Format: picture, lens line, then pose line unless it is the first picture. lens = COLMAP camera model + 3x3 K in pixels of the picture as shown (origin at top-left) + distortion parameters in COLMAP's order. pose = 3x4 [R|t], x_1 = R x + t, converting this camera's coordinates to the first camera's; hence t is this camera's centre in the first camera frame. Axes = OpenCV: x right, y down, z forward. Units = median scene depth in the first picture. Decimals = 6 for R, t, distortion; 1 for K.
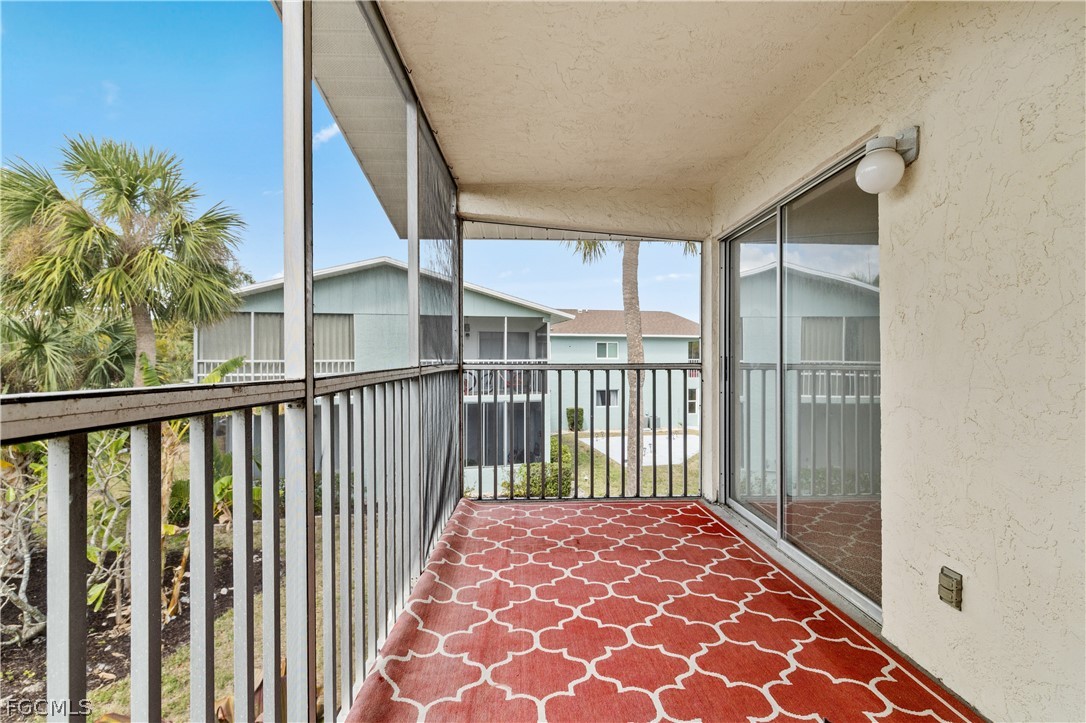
lens RADIAL K [[495.0, 0, 540.7], [0, 495.0, 360.2], [0, 0, 1]] dist [-0.001115, 0.000288]
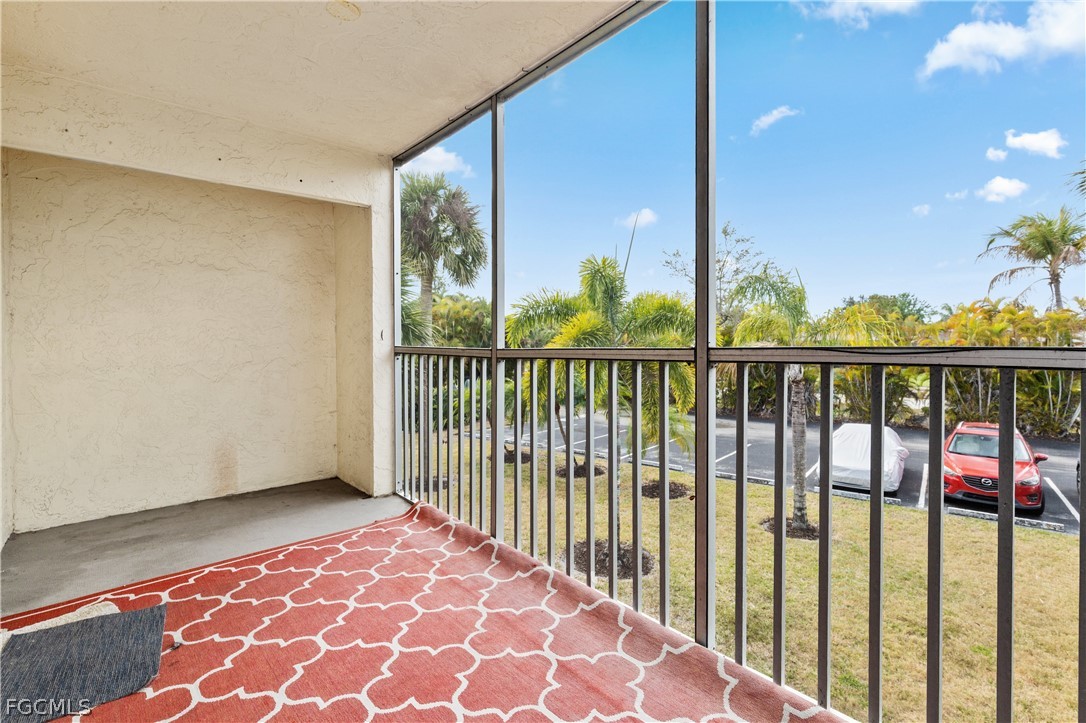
lens RADIAL K [[495.0, 0, 539.1], [0, 495.0, 356.4], [0, 0, 1]] dist [-0.001115, 0.000288]
pose [[-0.775847, 0.025652, -0.630399, 0.474995], [0.005584, 0.999413, 0.033796, 0.017102], [0.630896, 0.022700, -0.775535, 1.891037]]
